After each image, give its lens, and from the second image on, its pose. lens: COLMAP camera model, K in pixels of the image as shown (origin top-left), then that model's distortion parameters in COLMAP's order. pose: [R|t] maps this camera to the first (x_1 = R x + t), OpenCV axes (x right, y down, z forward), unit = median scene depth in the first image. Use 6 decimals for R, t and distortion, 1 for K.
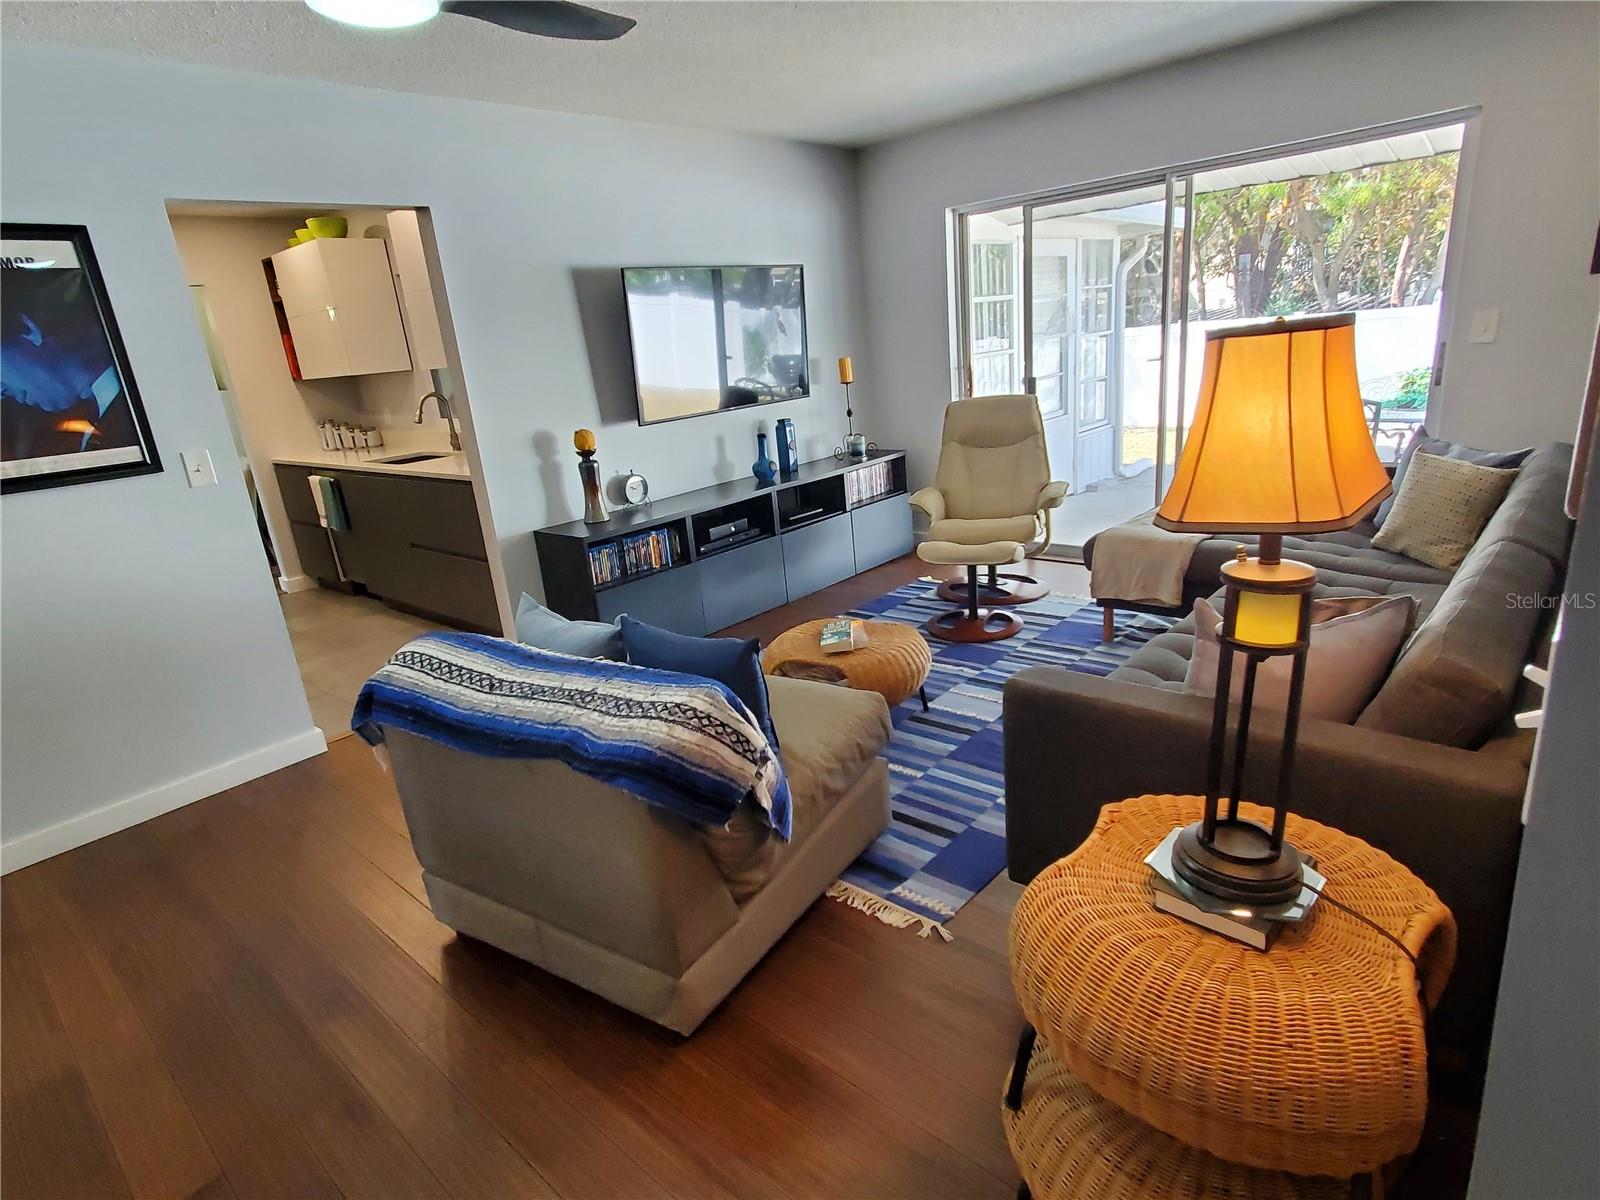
lens RADIAL K [[881.7, 0, 797.2], [0, 881.7, 606.4], [0, 0, 1]] dist [0.005416, 0.002287]
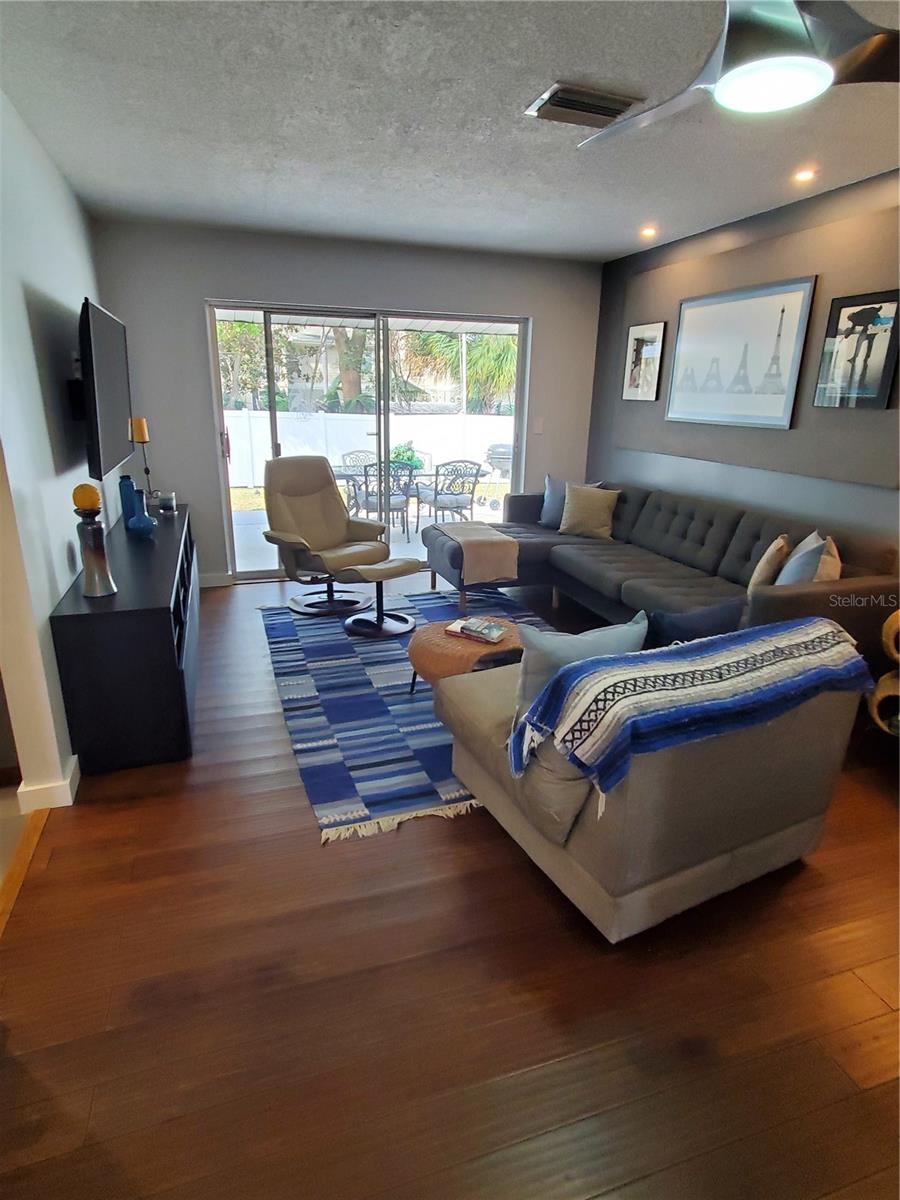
lens RADIAL K [[661.3, 0, 439.2], [0, 661.3, 600.4], [0, 0, 1]] dist [0.005416, 0.002287]
pose [[0.487597, -0.167983, 0.856756, -0.718553], [0.202482, 0.976318, 0.076189, -0.085759], [-0.849264, 0.136329, 0.510063, 0.476469]]
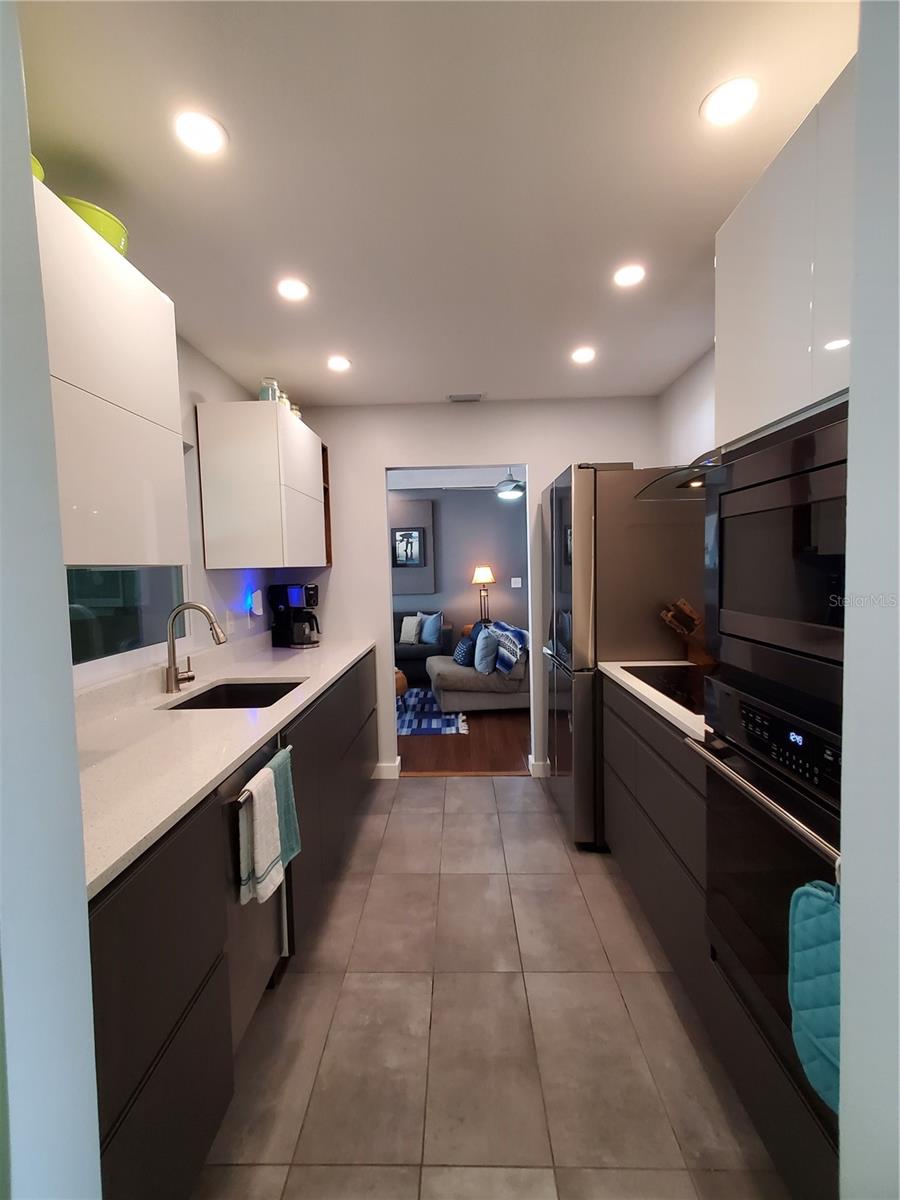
lens RADIAL K [[539.9, 0, 437.8], [0, 539.9, 601.1], [0, 0, 1]] dist [0.001175, 0.005476]
pose [[-0.635234, 0.060888, 0.769916, -1.228825], [0.313227, 0.931531, 0.184765, -0.383846], [-0.705950, 0.358528, -0.610812, 1.636669]]
